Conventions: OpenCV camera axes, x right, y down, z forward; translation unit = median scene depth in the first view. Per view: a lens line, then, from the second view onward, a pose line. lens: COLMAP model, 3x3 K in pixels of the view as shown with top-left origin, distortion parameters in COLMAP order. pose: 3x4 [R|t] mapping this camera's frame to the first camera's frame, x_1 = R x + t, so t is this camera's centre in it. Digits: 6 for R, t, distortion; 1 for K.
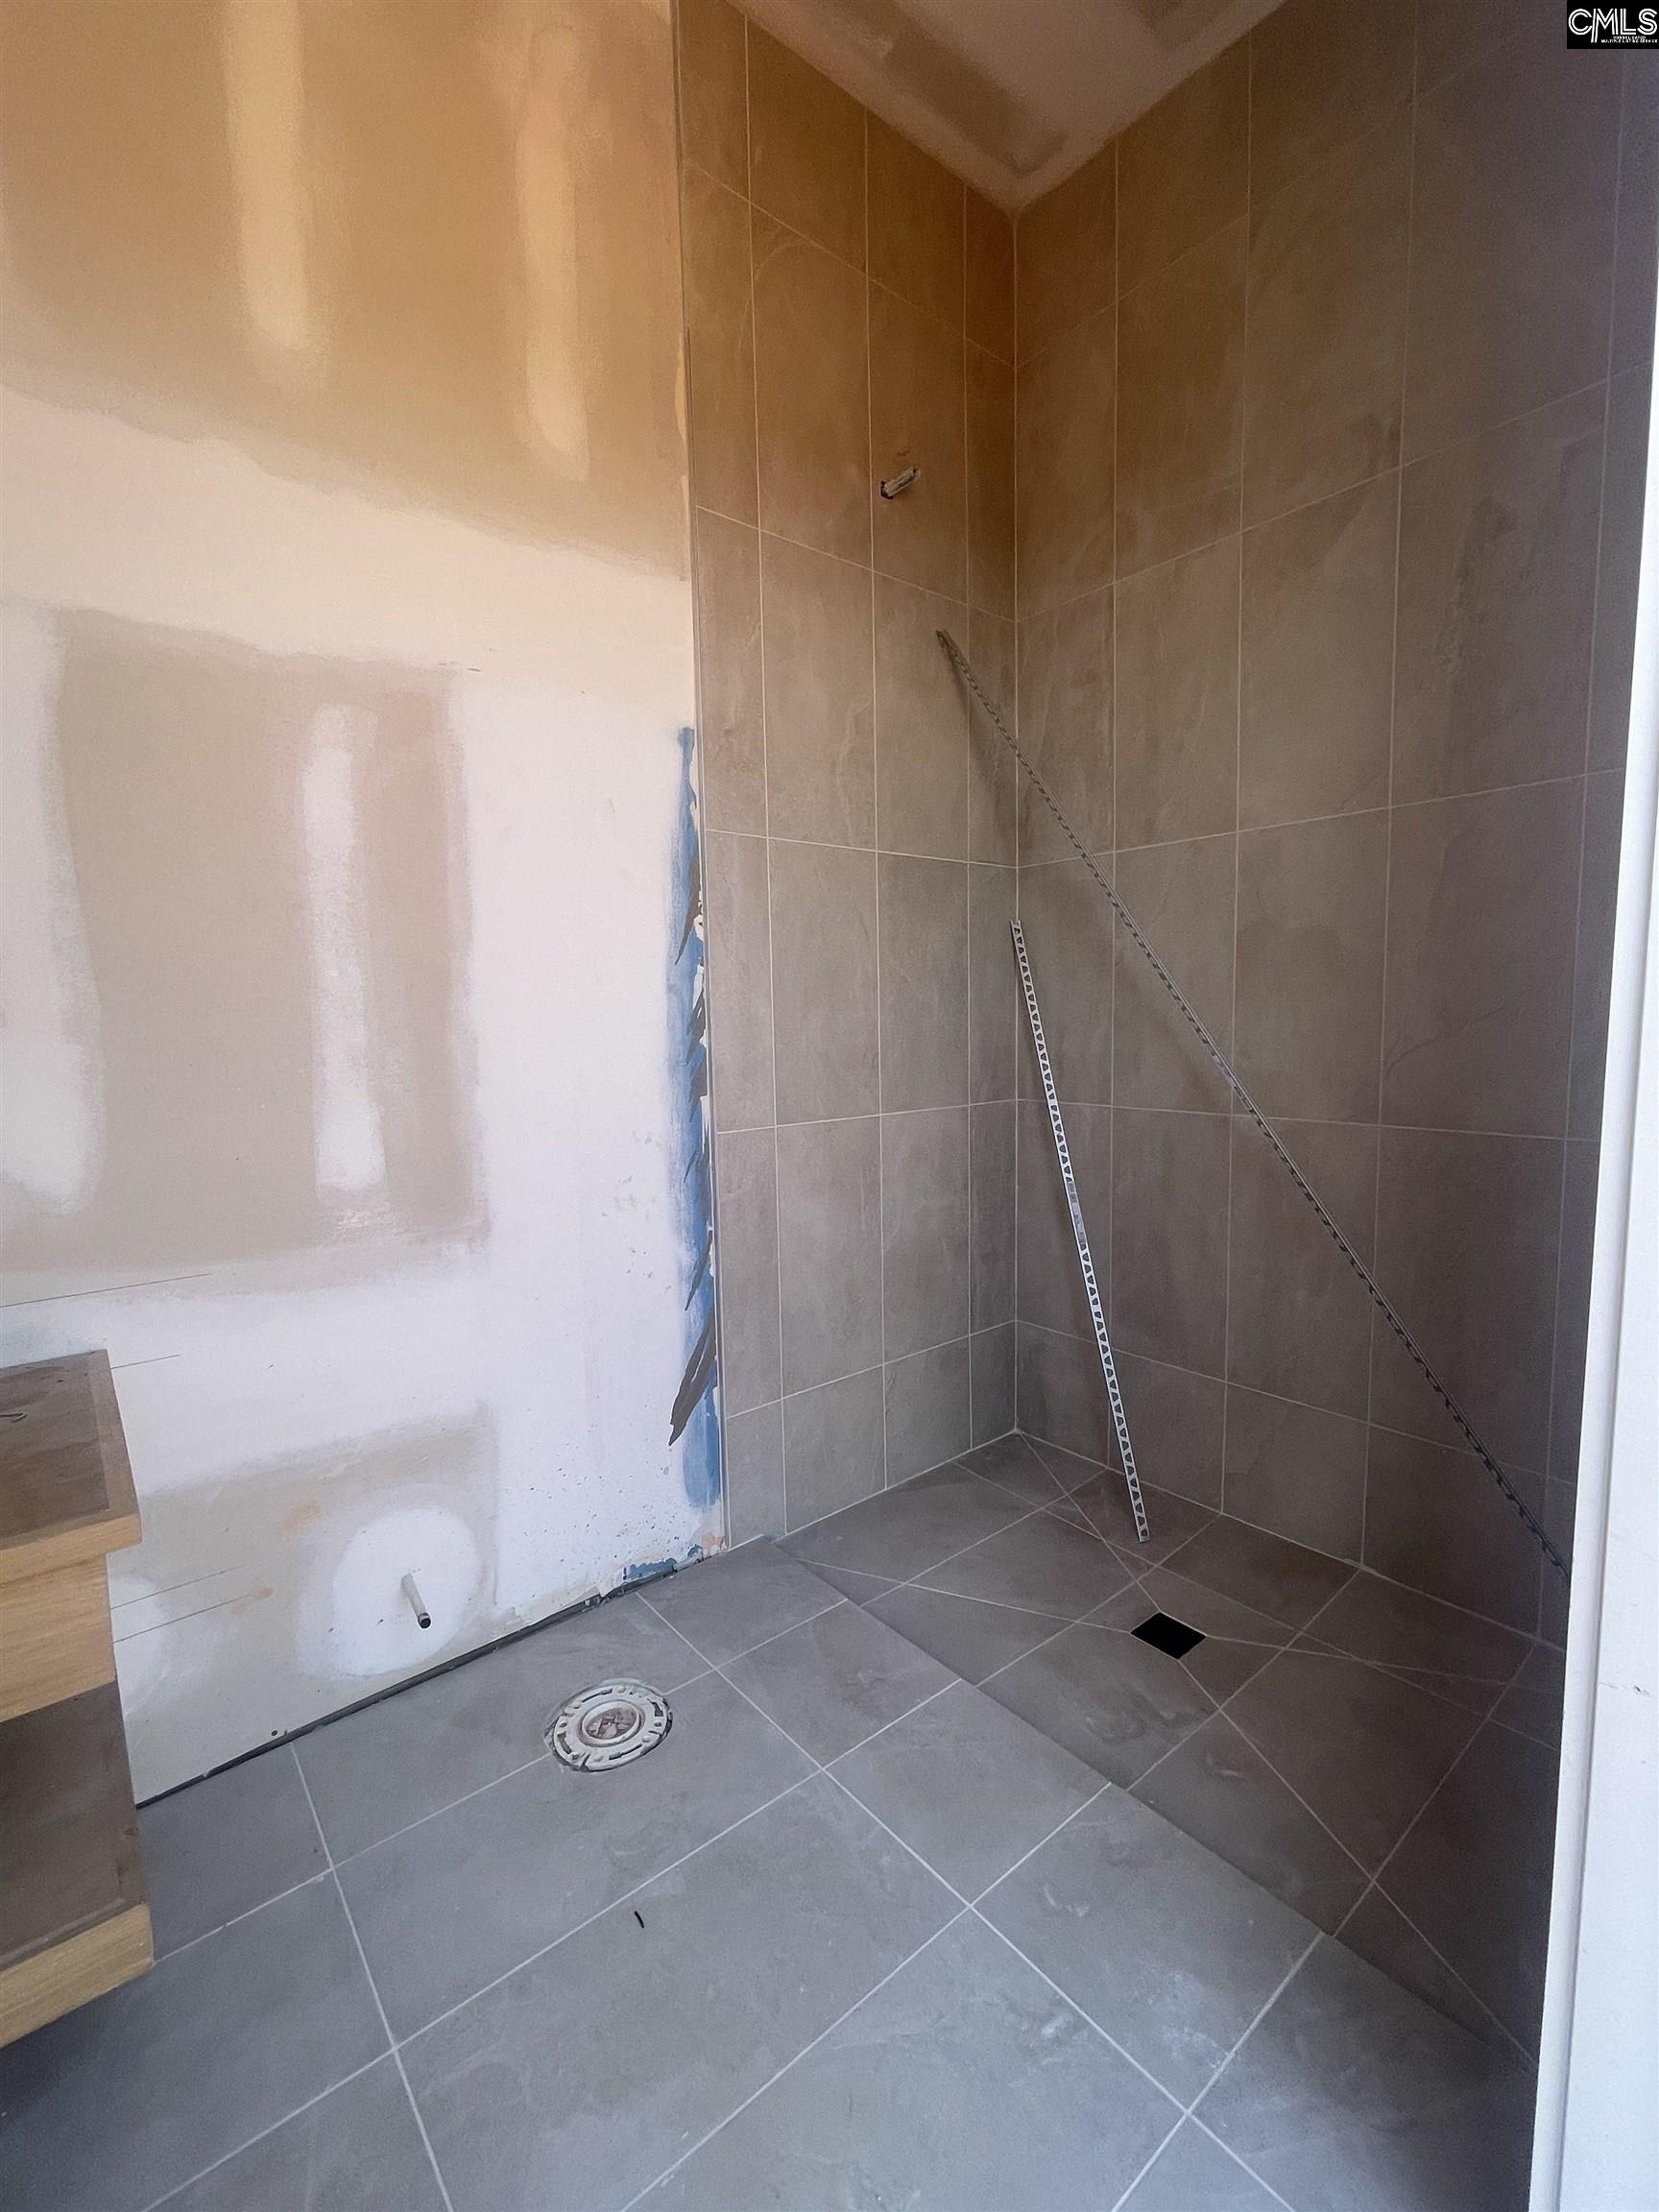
lens RADIAL K [[969.5, 0, 832.0], [0, 969.5, 1110.9], [0, 0, 1]] dist [-0.009872, 0.003706]
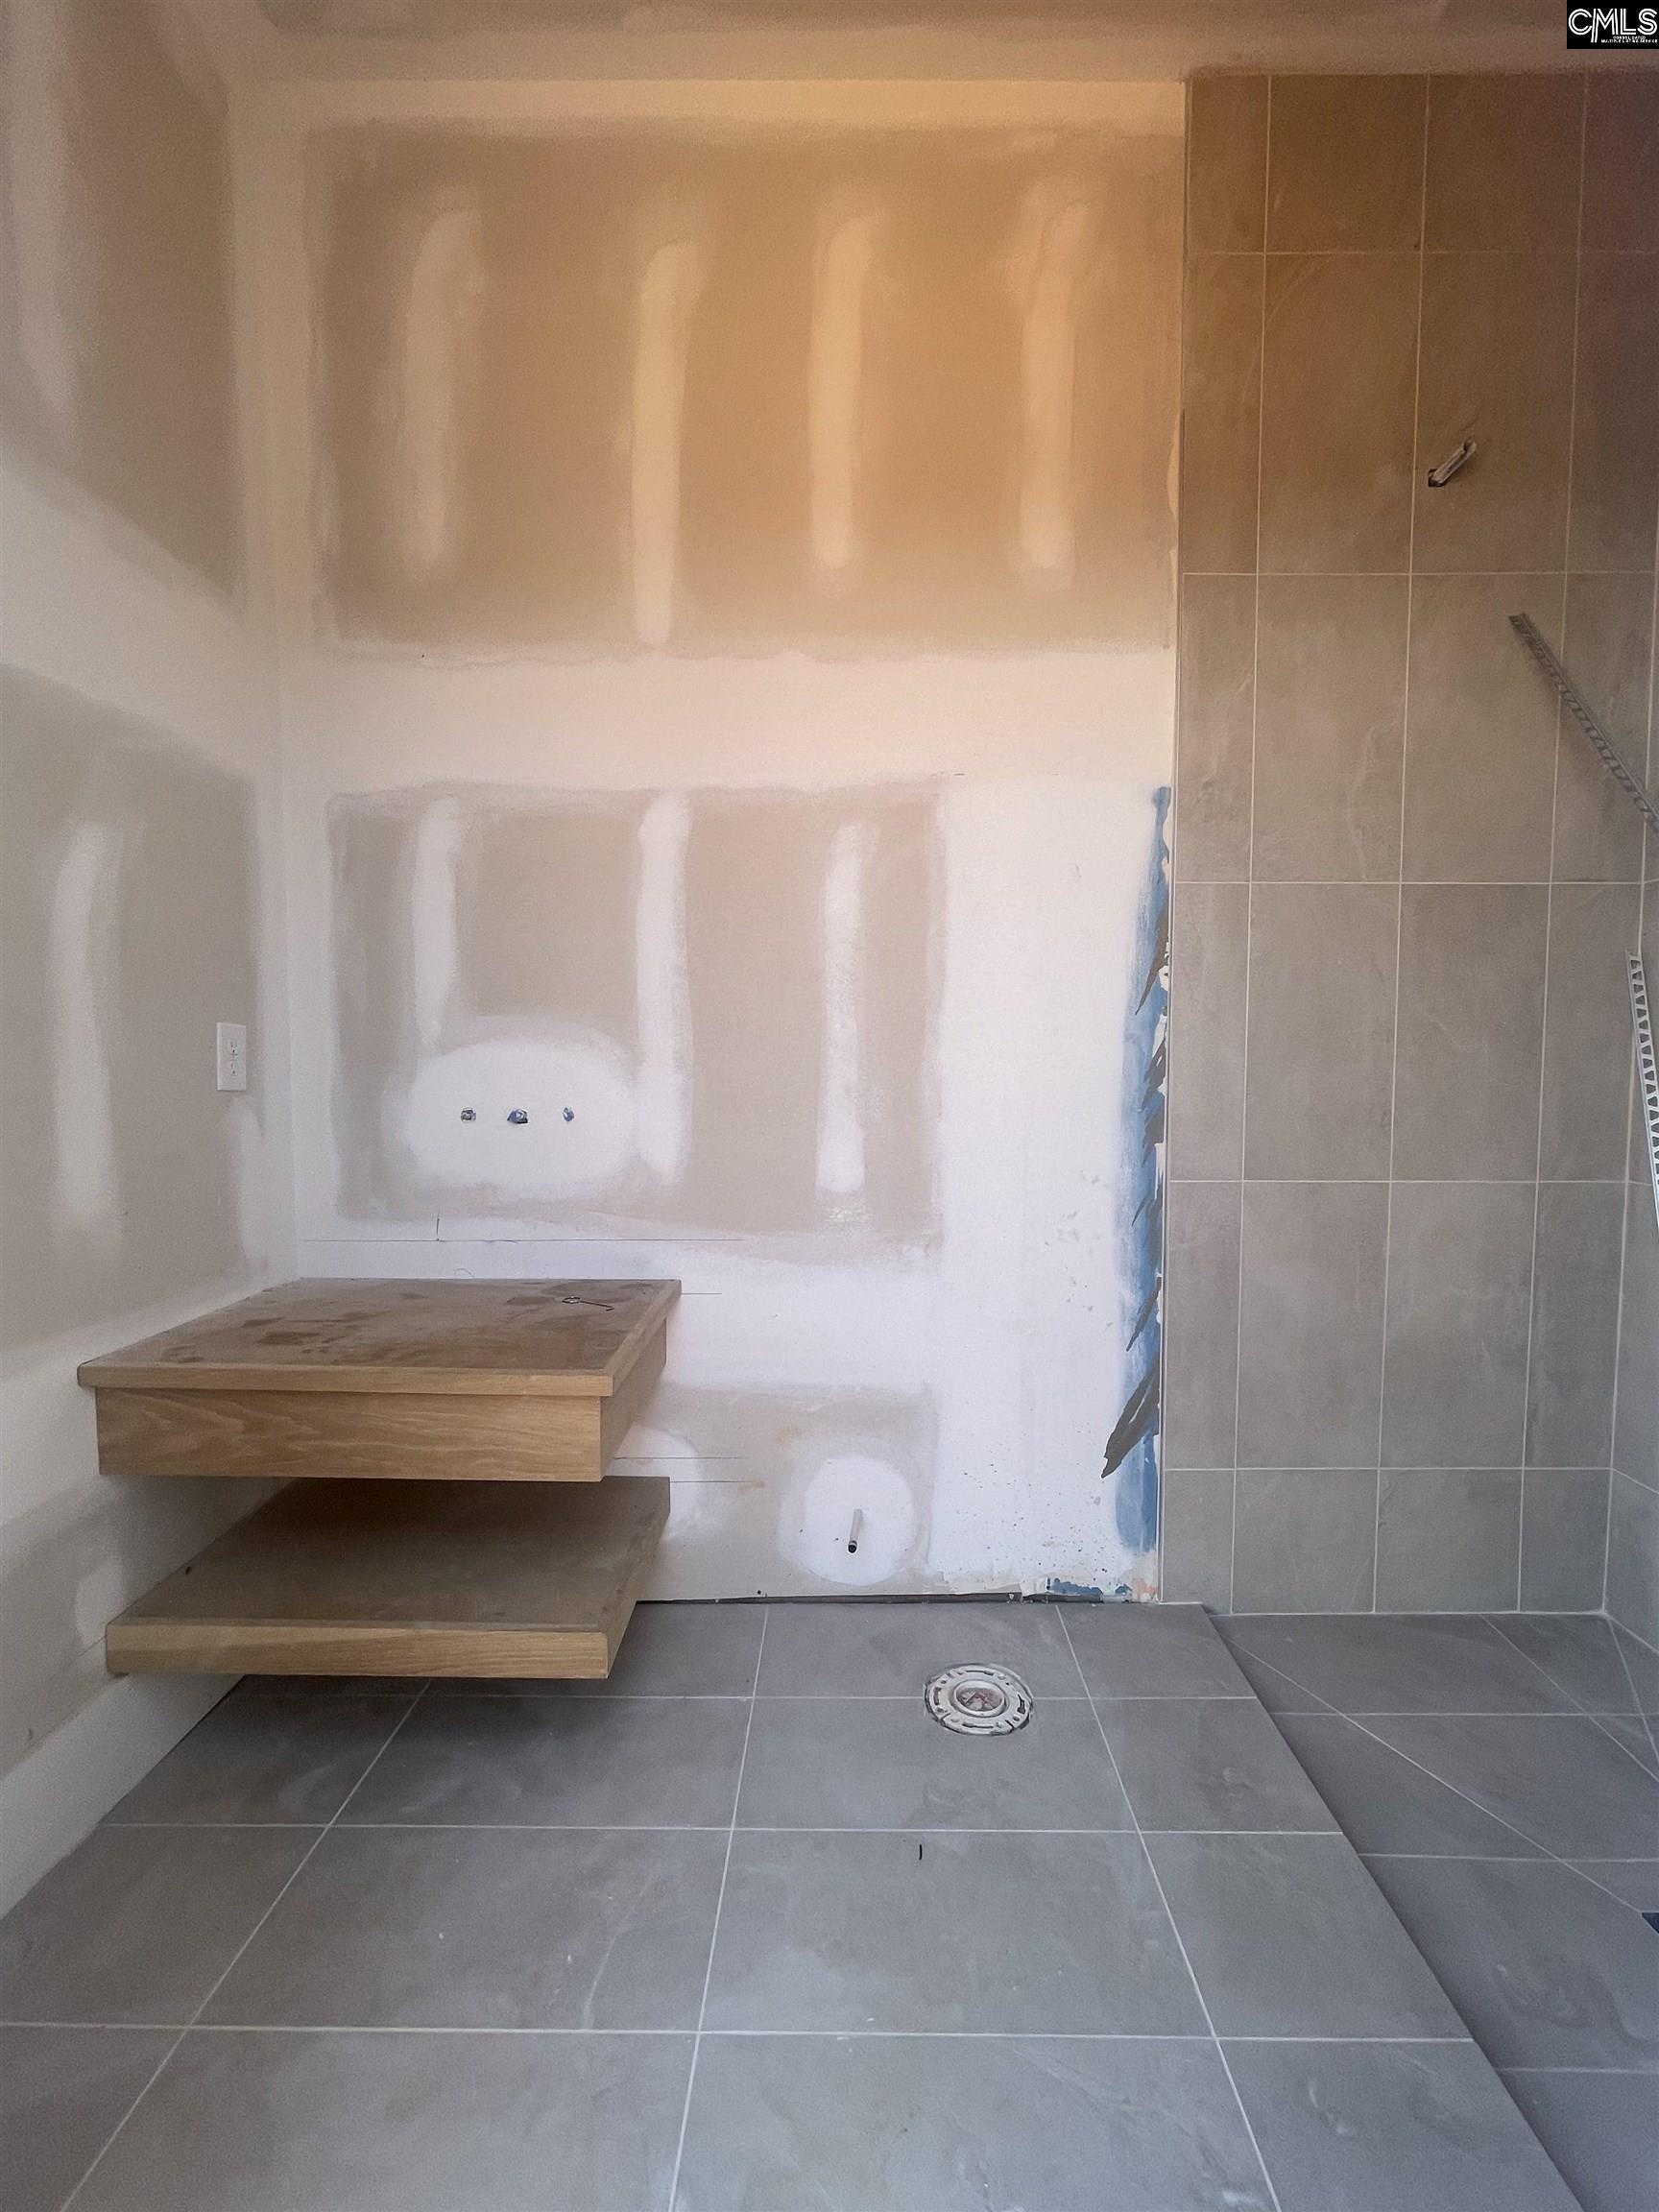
lens RADIAL K [[969.5, 0, 836.5], [0, 969.5, 1108.3], [0, 0, 1]] dist [-0.009872, 0.003706]
pose [[0.758141, 0.054991, -0.649768, 0.300750], [-0.080946, 0.996667, -0.010097, -0.015785], [0.647047, 0.060252, 0.760065, 0.008187]]
